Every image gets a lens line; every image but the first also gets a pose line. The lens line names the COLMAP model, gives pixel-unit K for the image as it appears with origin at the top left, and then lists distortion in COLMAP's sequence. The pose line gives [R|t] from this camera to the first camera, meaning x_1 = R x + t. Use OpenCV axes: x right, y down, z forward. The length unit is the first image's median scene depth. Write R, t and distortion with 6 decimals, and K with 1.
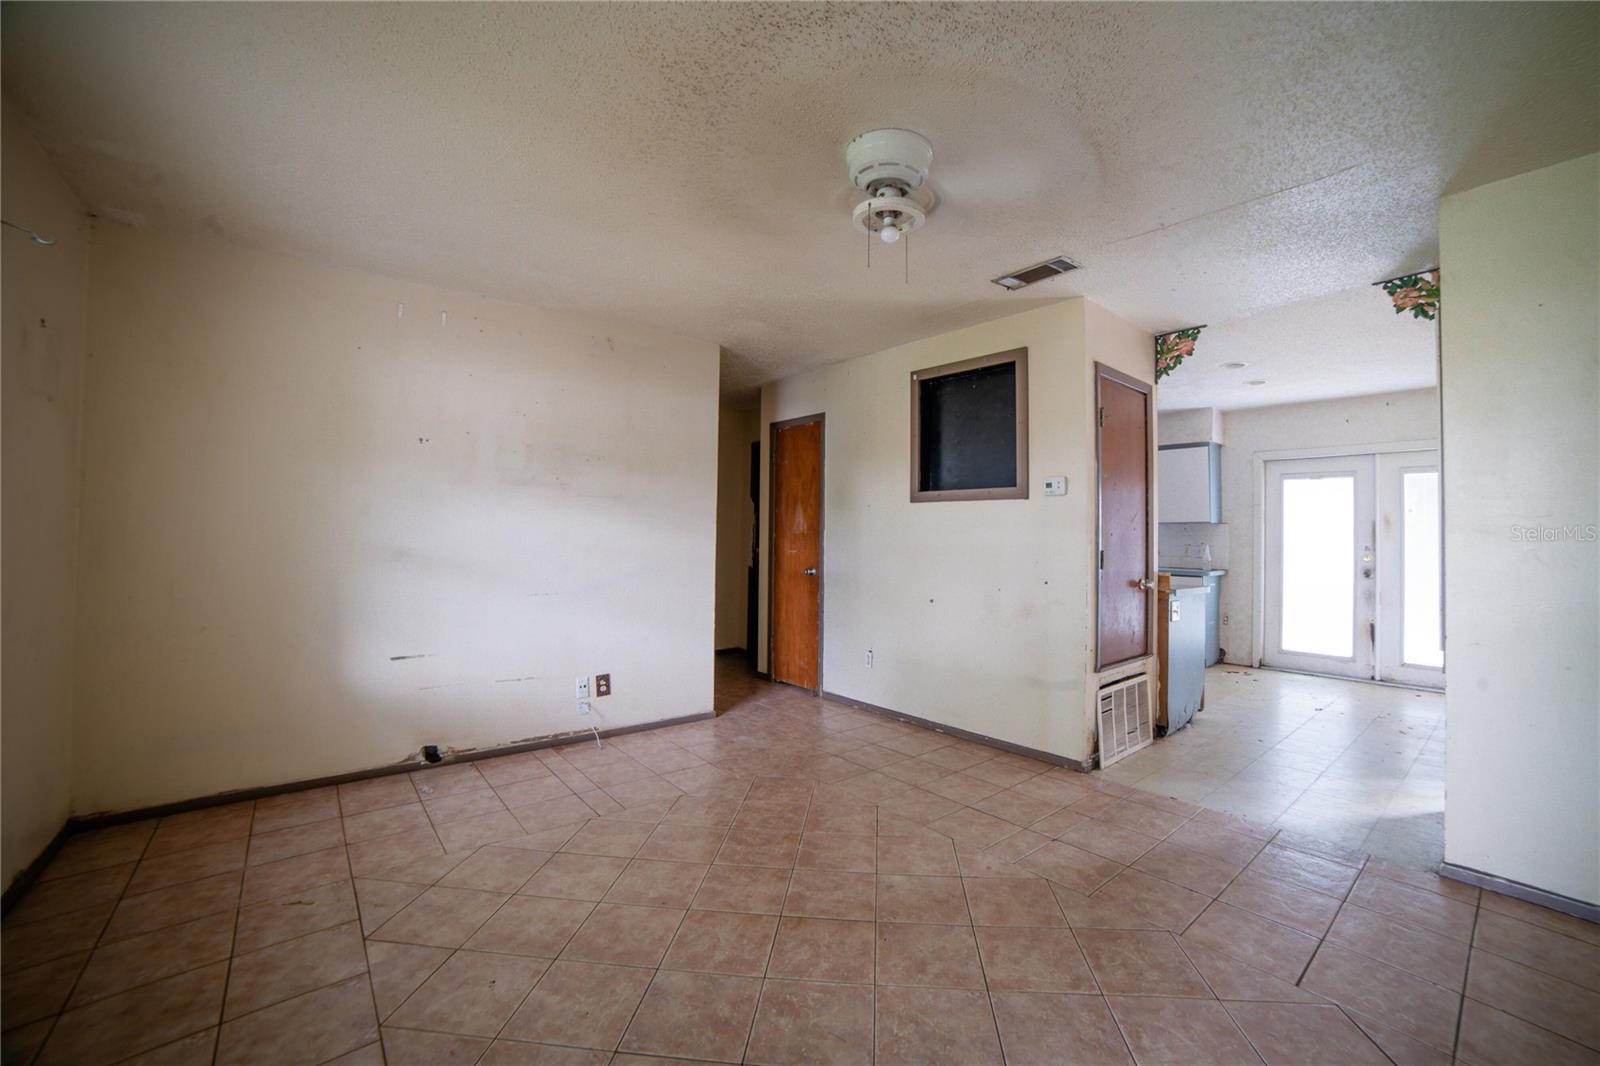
lens RADIAL K [[661.7, 0, 820.9], [0, 661.7, 522.6], [0, 0, 1]] dist [-0.109993, 0.040282]
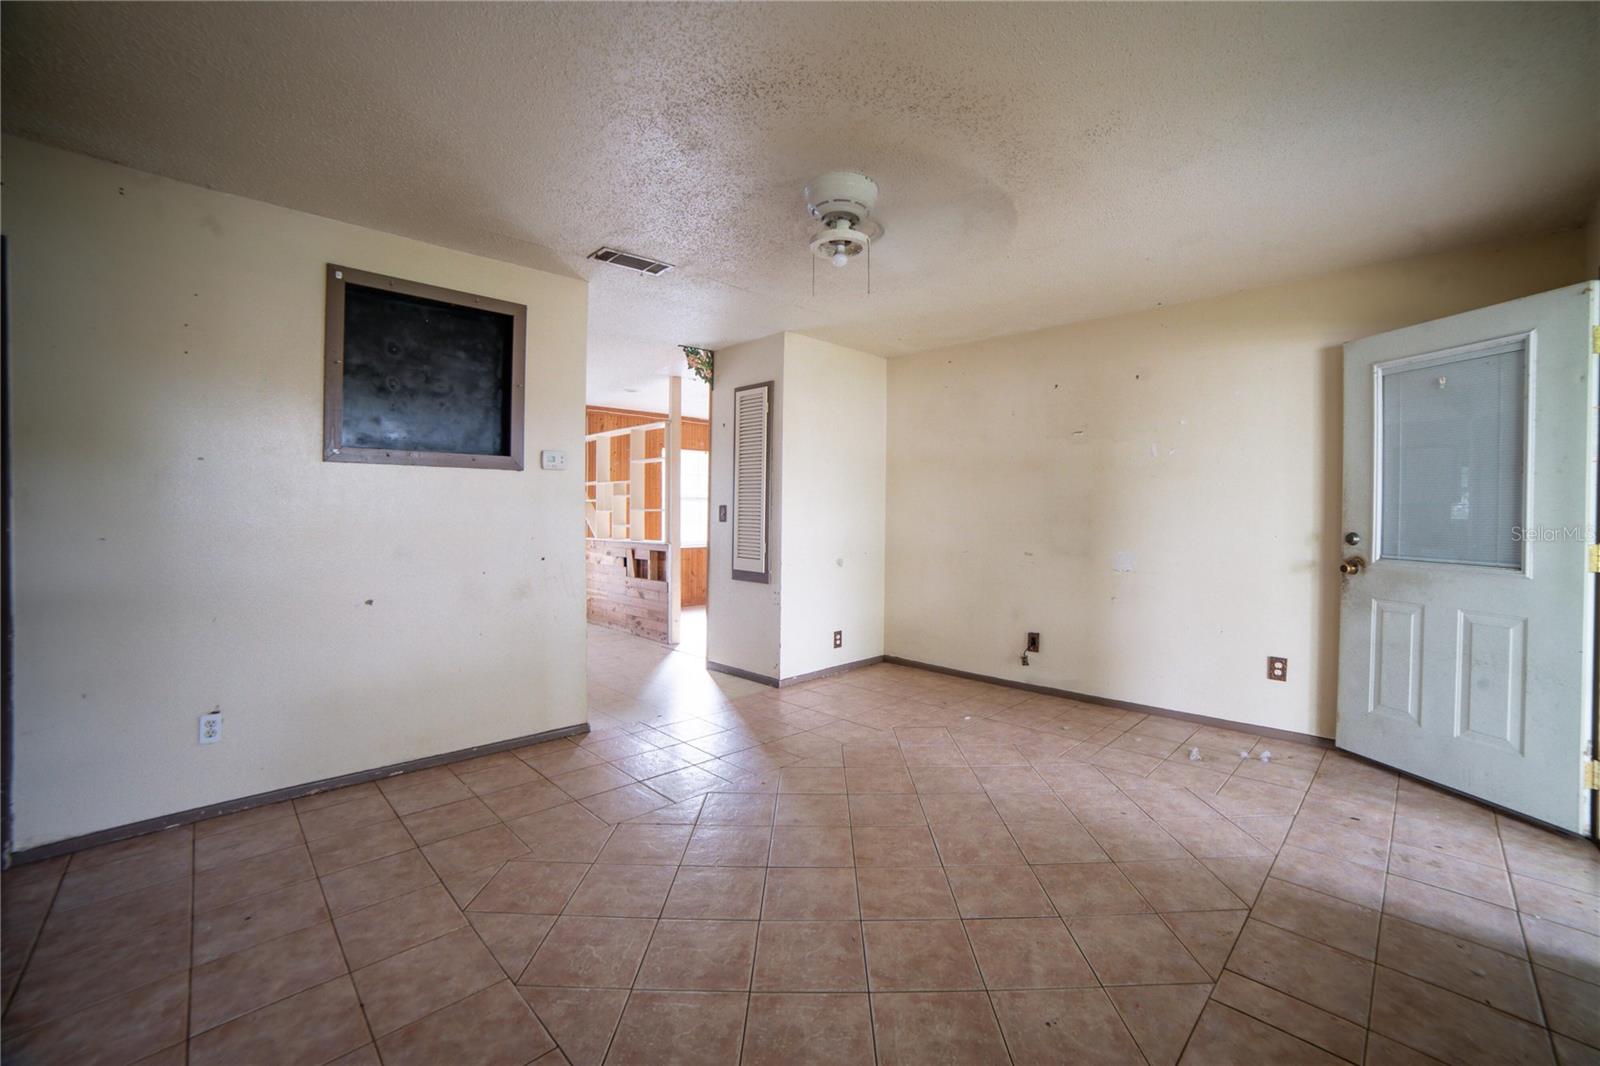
lens RADIAL K [[661.7, 0, 820.9], [0, 661.7, 522.6], [0, 0, 1]] dist [-0.109993, 0.040282]
pose [[-0.097915, -0.026056, 0.994854, -0.676159], [-0.022290, 0.999464, 0.023983, 0.006251], [-0.994945, -0.019827, -0.098443, 0.708147]]
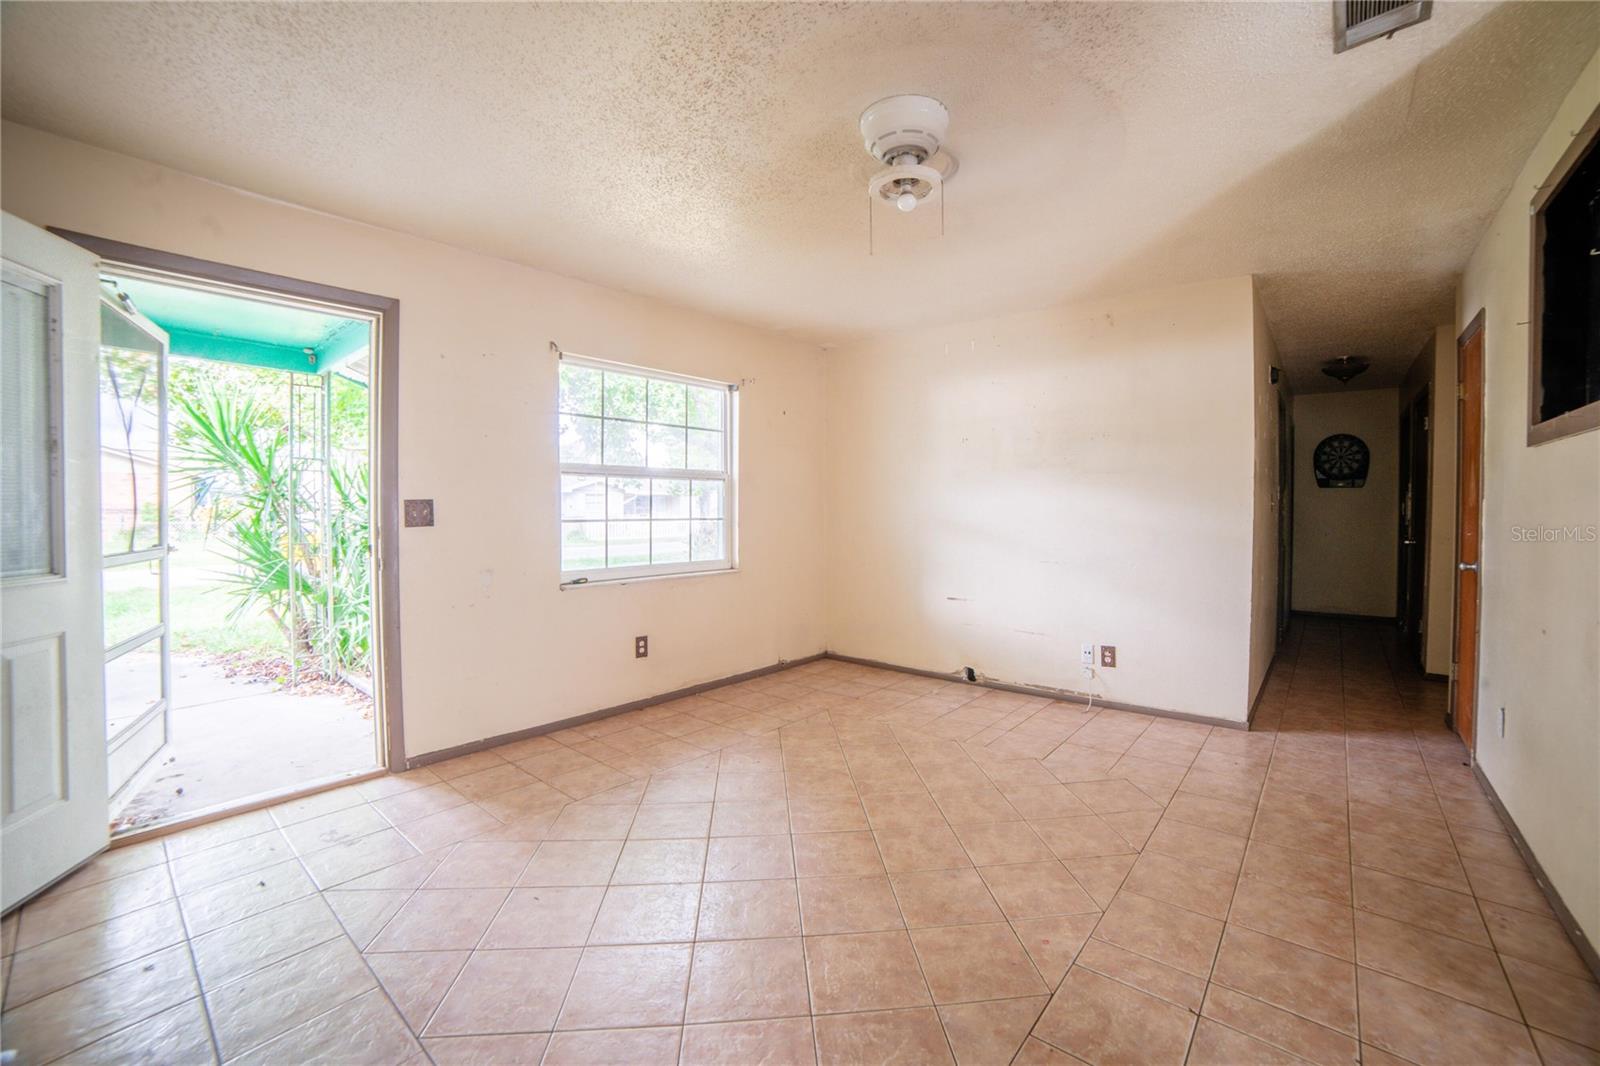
lens RADIAL K [[661.7, 0, 820.9], [0, 661.7, 522.6], [0, 0, 1]] dist [-0.109993, 0.040282]
pose [[0.185595, 0.013152, -0.982538, 0.654982], [0.018926, 0.999677, 0.016957, 0.015145], [0.982444, -0.021743, 0.185286, 0.420261]]
